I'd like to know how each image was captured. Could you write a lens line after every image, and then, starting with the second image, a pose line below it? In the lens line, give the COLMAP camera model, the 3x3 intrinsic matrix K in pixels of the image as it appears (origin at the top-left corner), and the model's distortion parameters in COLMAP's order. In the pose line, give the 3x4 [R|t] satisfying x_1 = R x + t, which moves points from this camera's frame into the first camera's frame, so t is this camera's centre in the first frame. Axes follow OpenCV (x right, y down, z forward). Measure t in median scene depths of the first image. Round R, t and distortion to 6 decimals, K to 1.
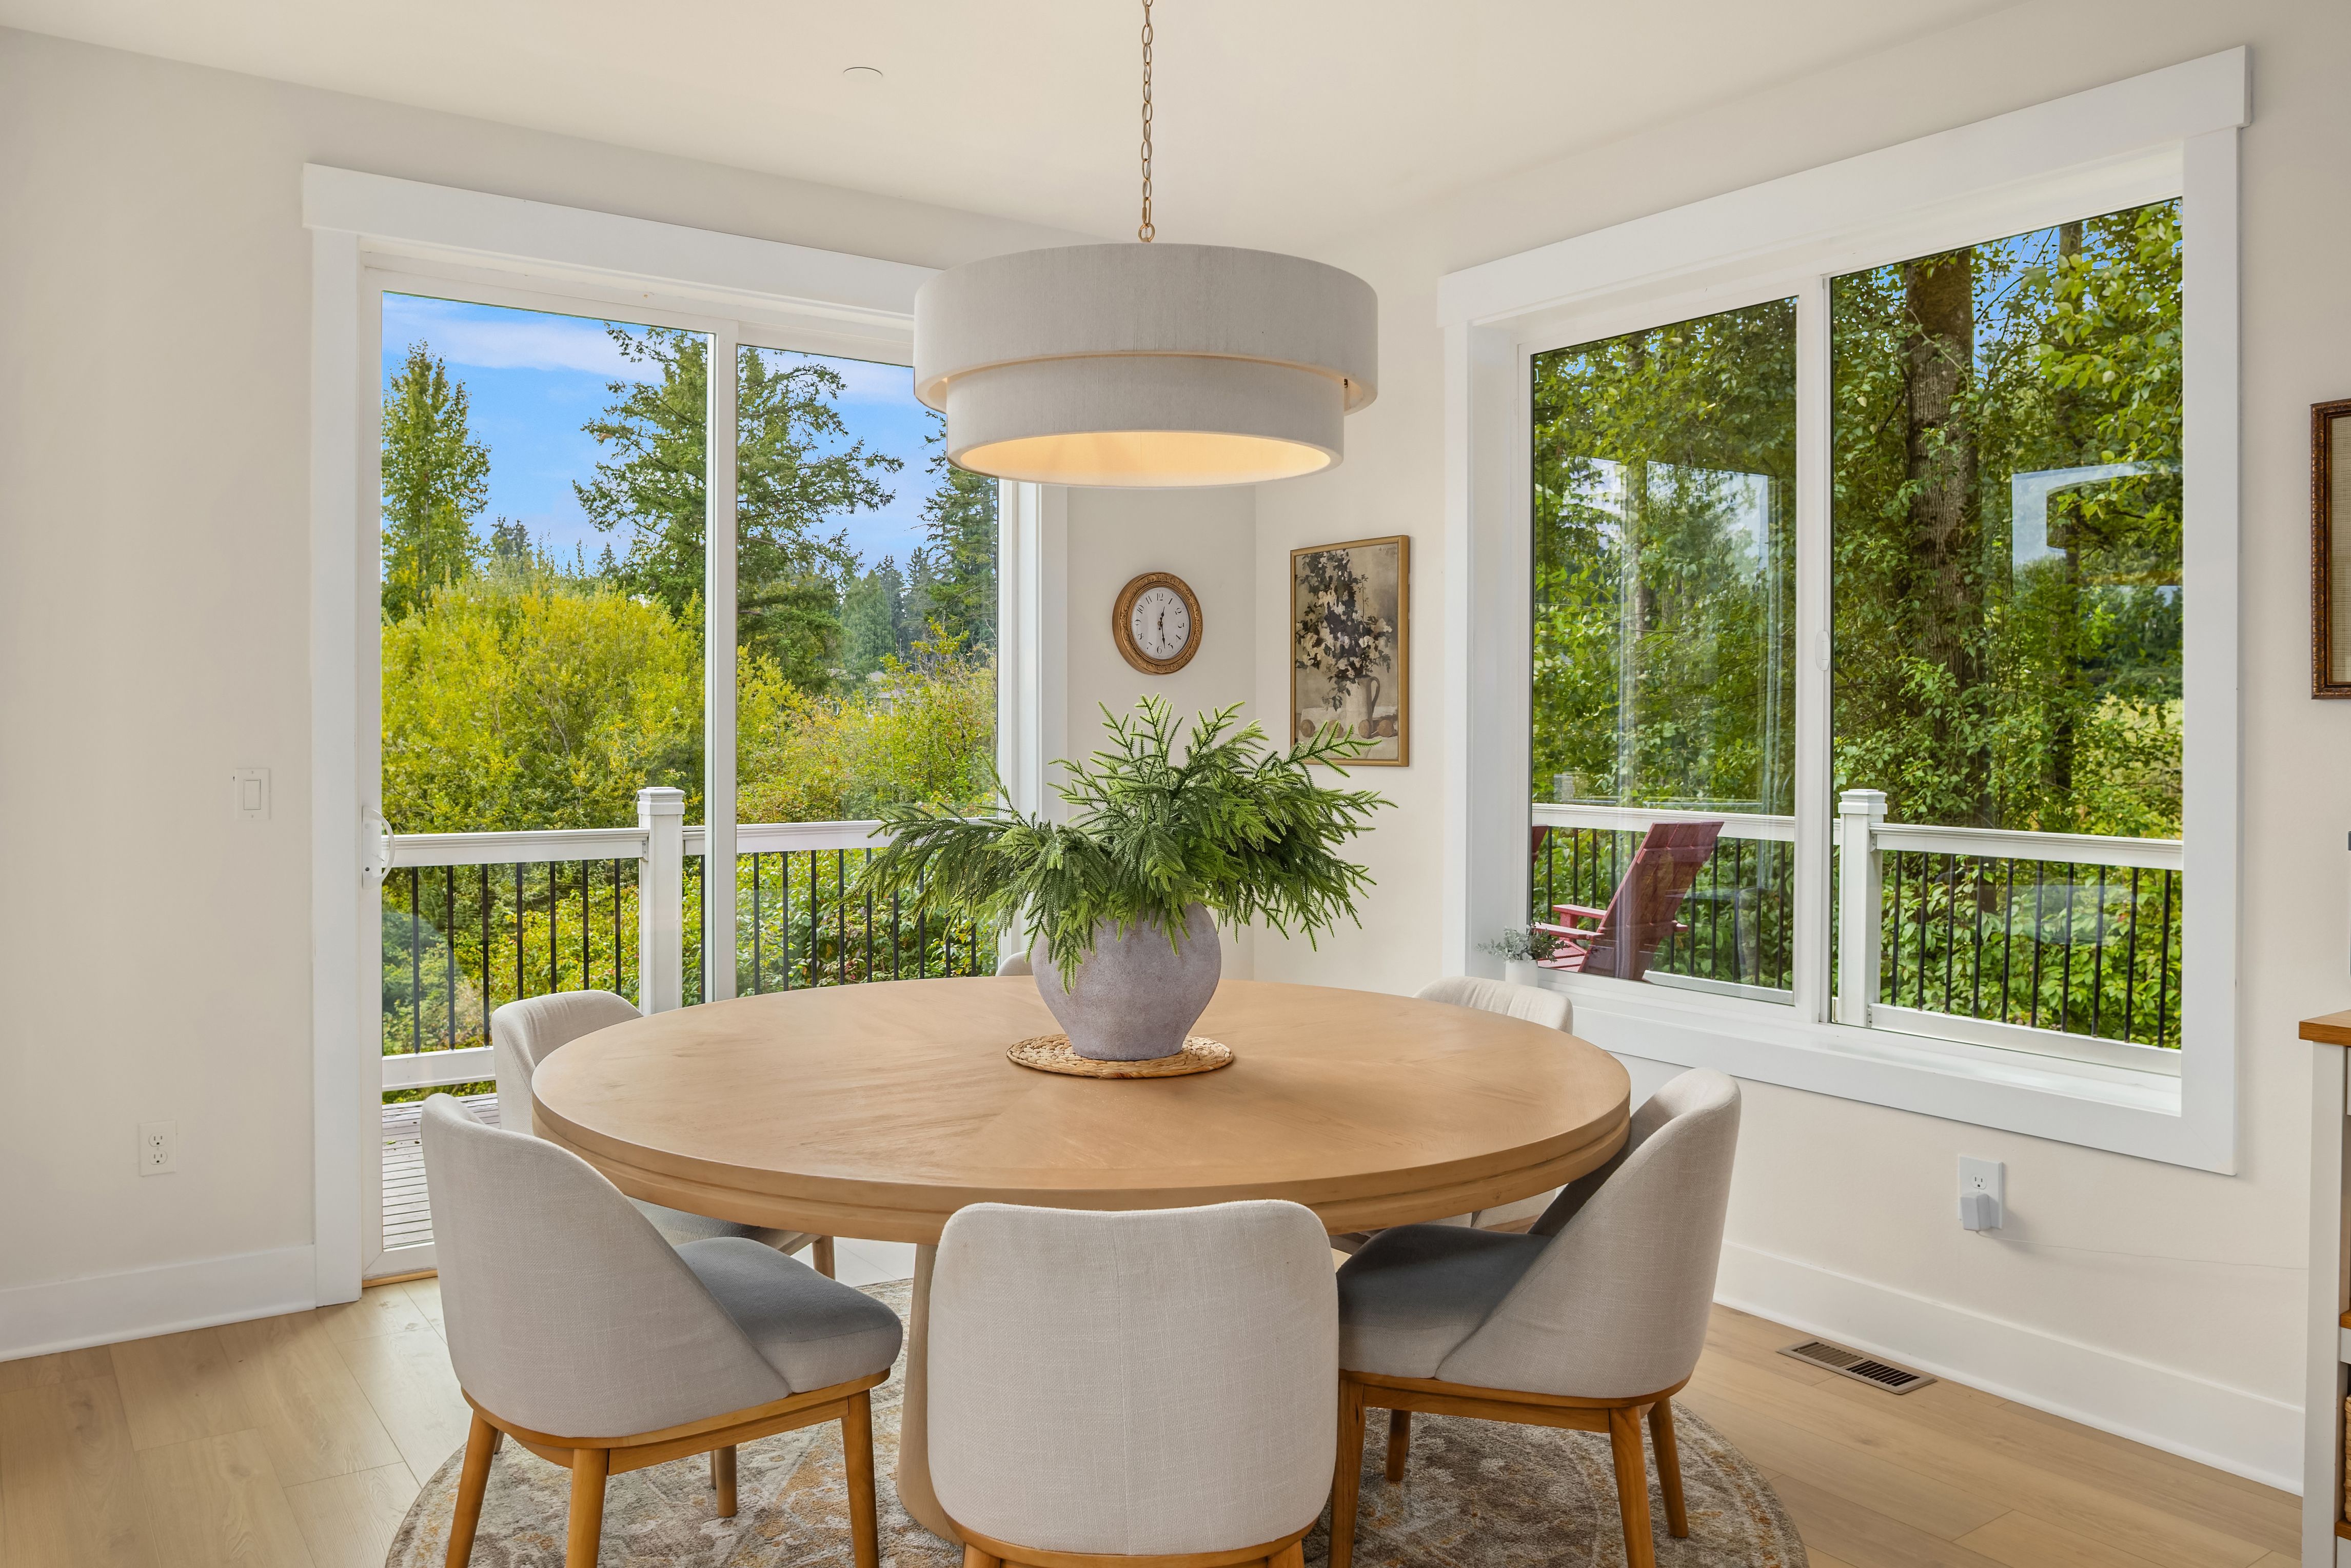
lens RADIAL K [[1663.8, 0, 1197.7], [0, 1663.8, 744.8], [0, 0, 1]] dist [-0.054242, 0.030582]
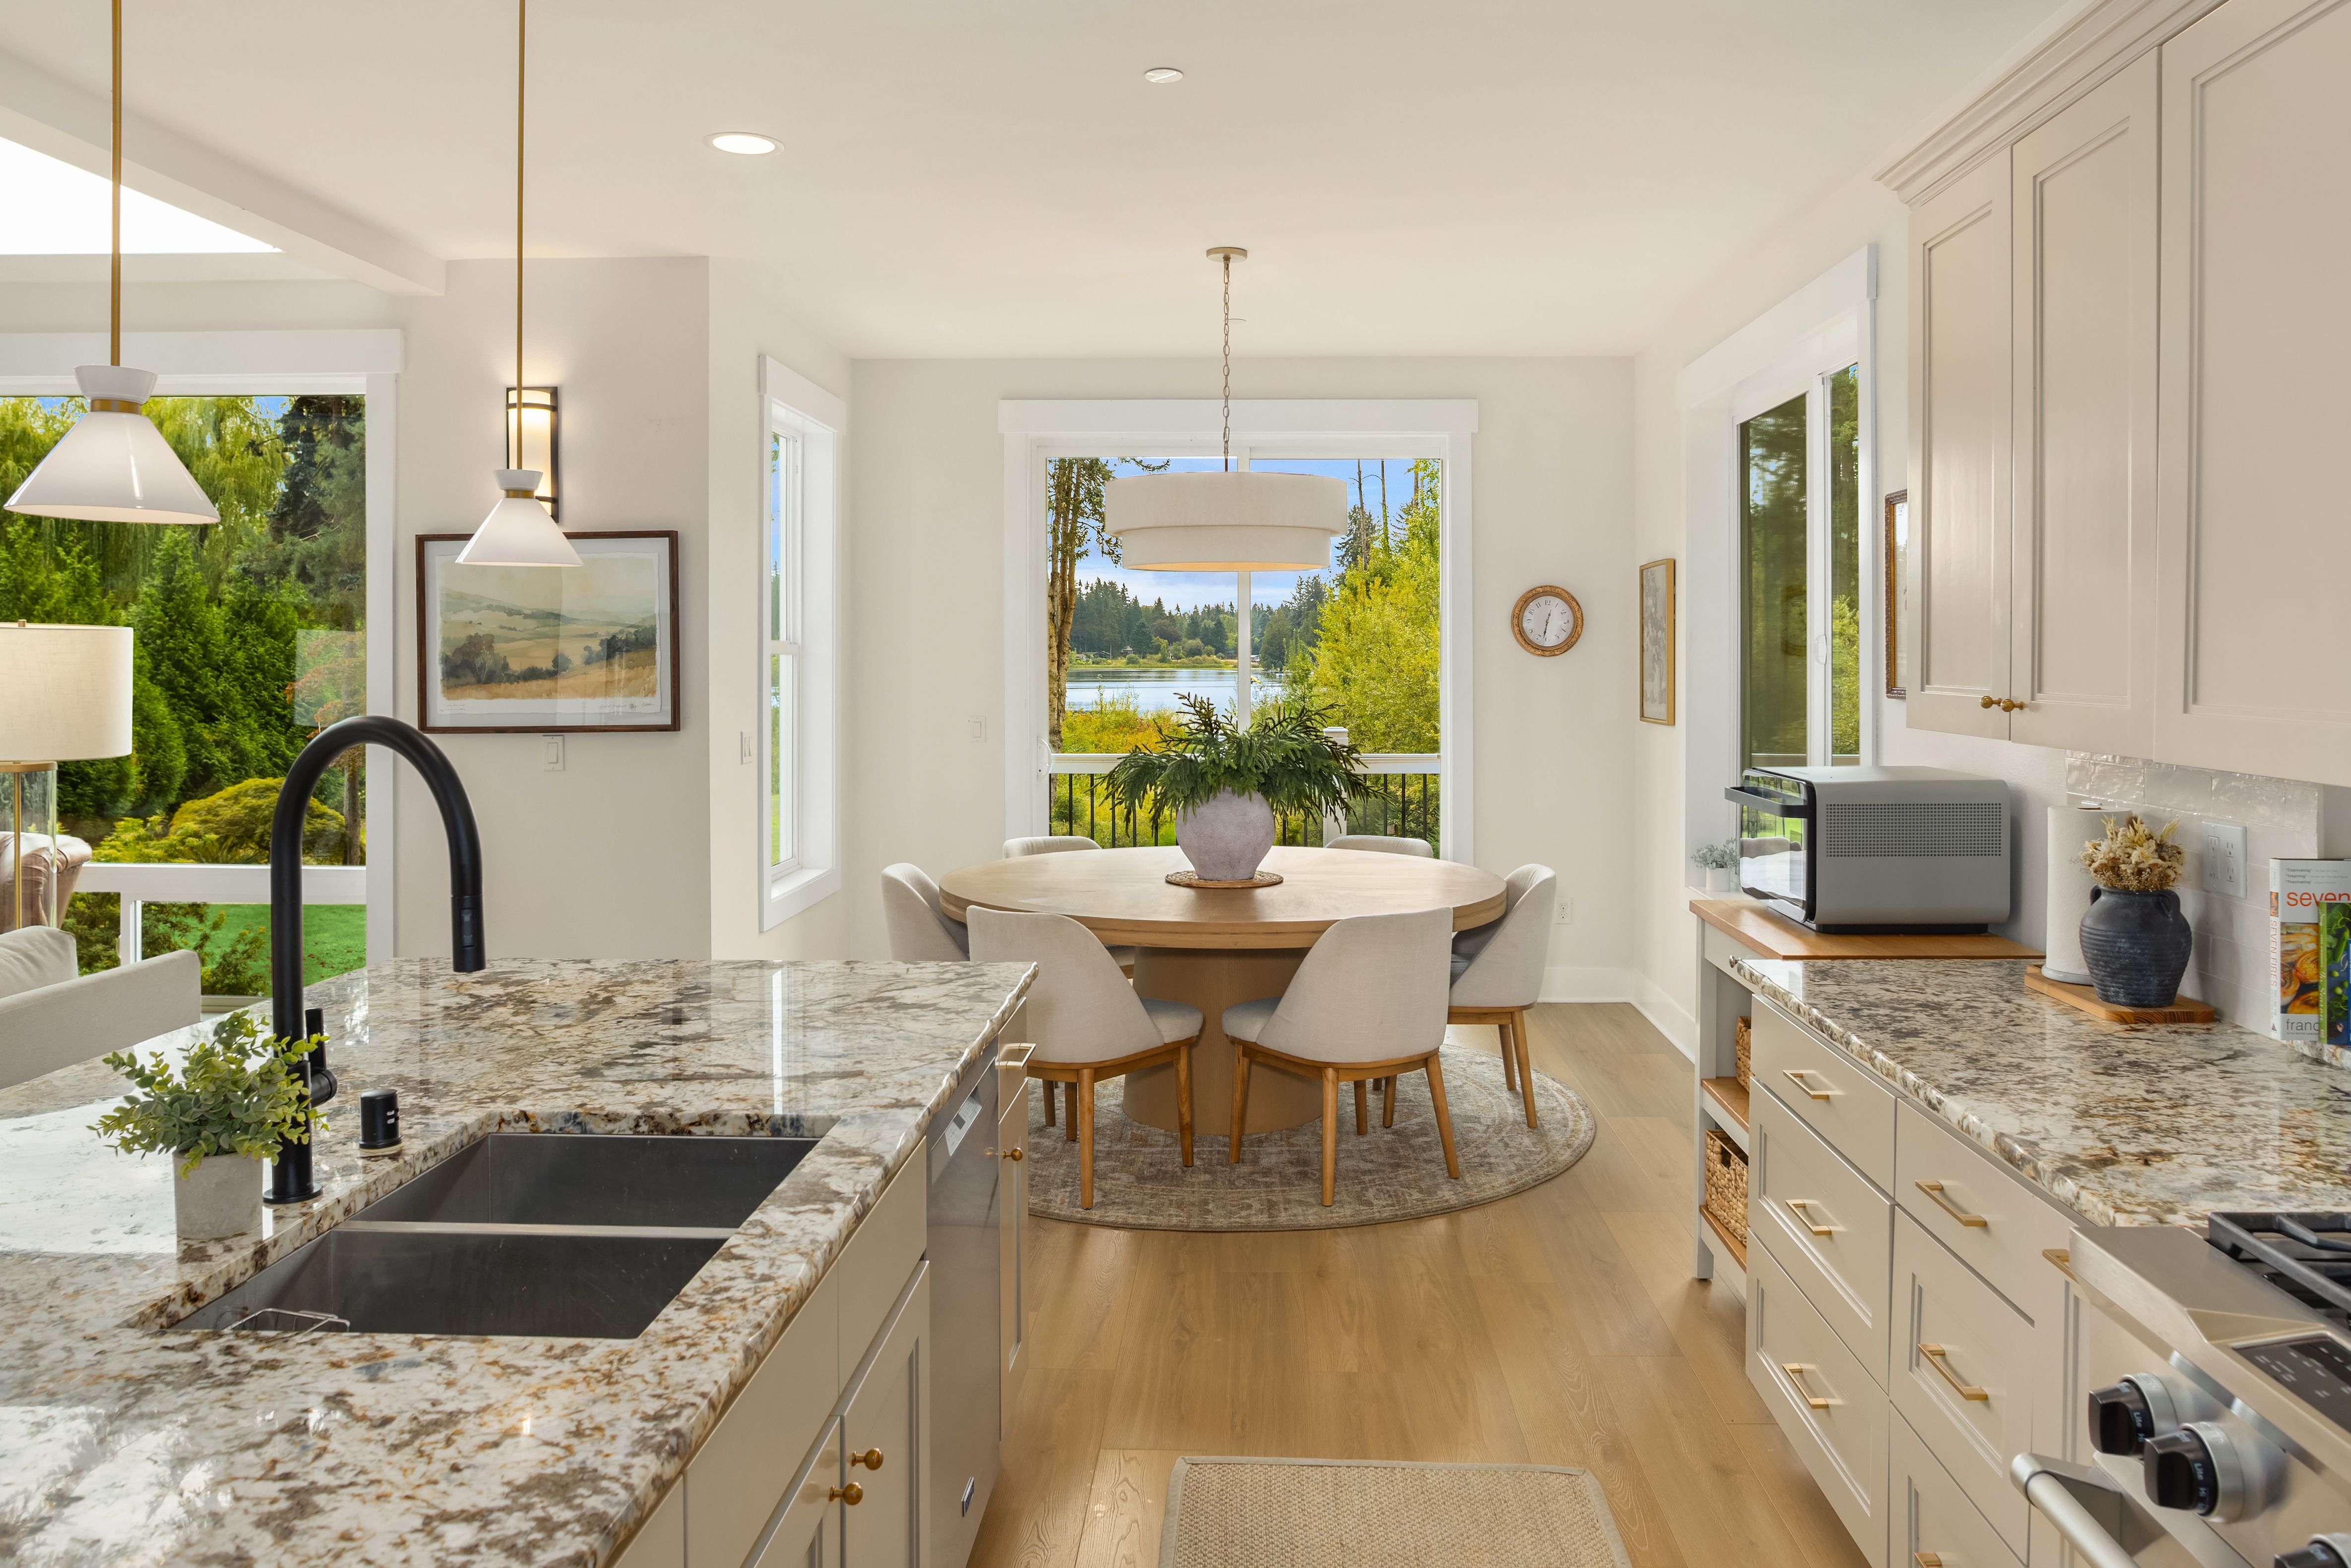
lens RADIAL K [[1663.8, 0, 1233.8], [0, 1663.8, 677.5], [0, 0, 1]] dist [-0.054242, 0.030582]
pose [[0.792254, 0.002629, -0.610186, 0.659866], [-0.002111, 0.999997, 0.001567, -0.027251], [0.610188, 0.000047, 0.792256, -0.309019]]
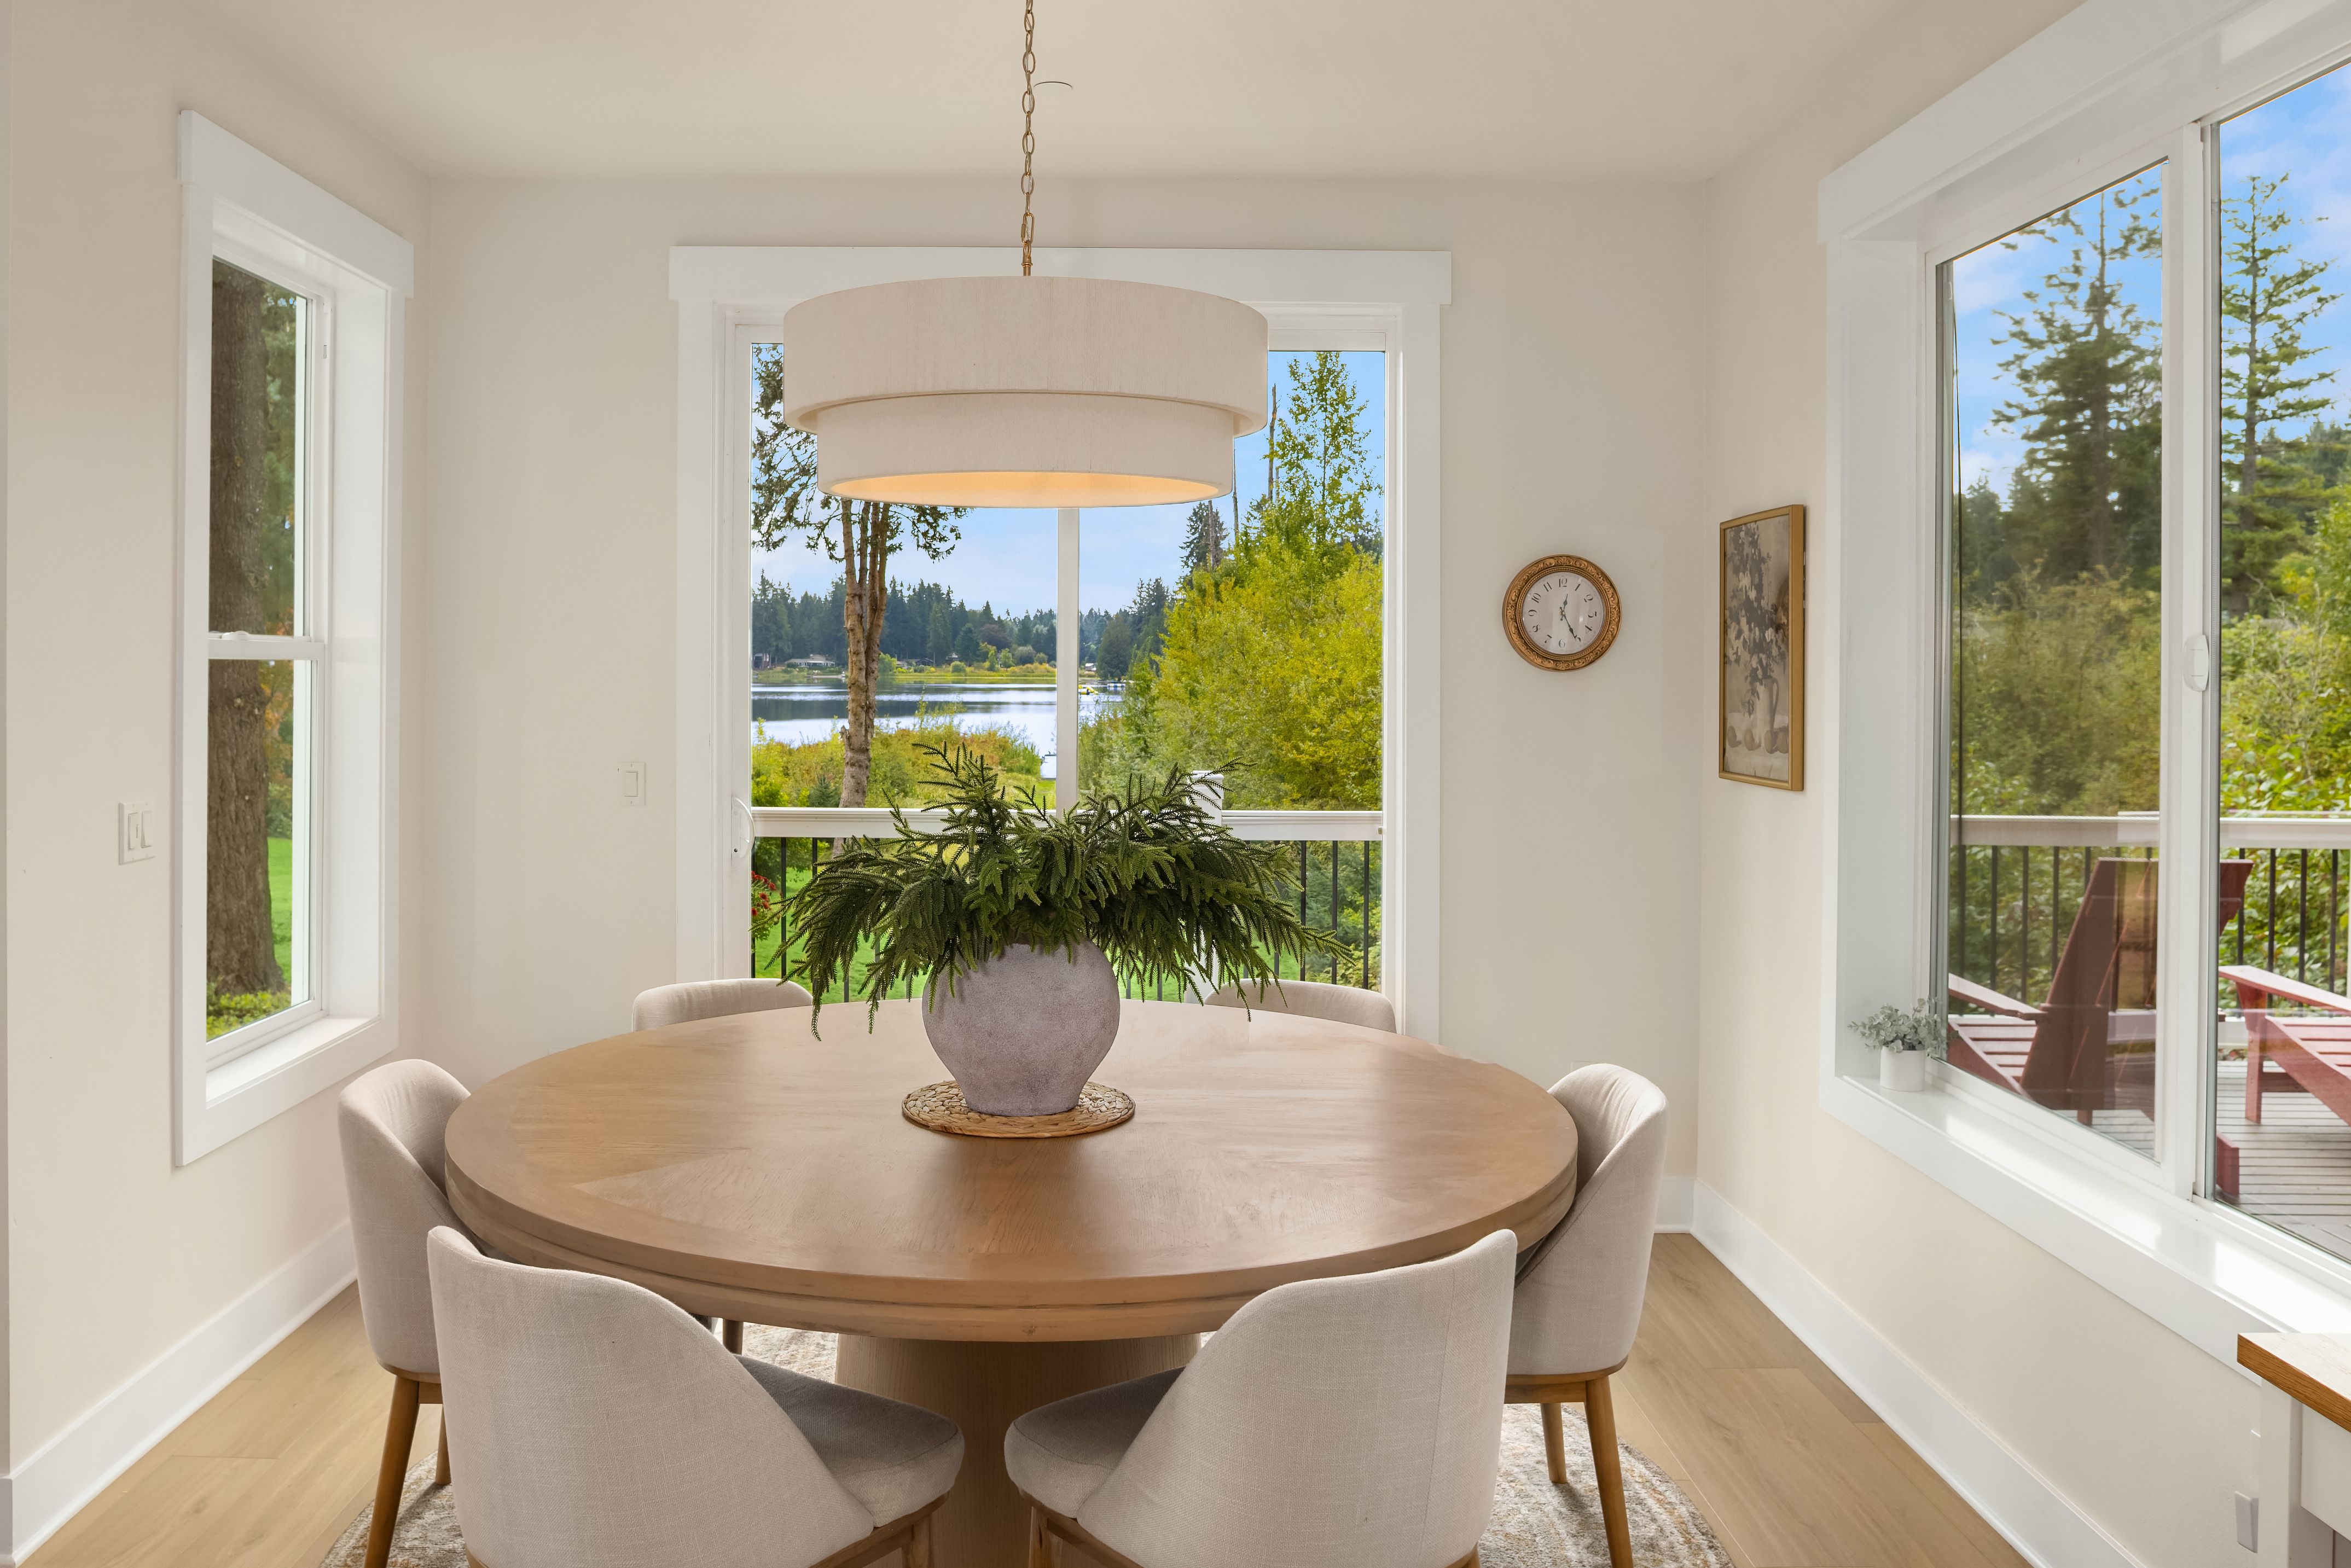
lens RADIAL K [[1803.9, 0, 1072.5], [0, 1803.9, 685.3], [0, 0, 1]] dist [-0.029515, -0.001188]
pose [[0.793700, 0.006628, -0.608273, 0.363664], [-0.008308, 0.999965, 0.000055, -0.034236], [0.608253, 0.005010, 0.793728, 0.090811]]
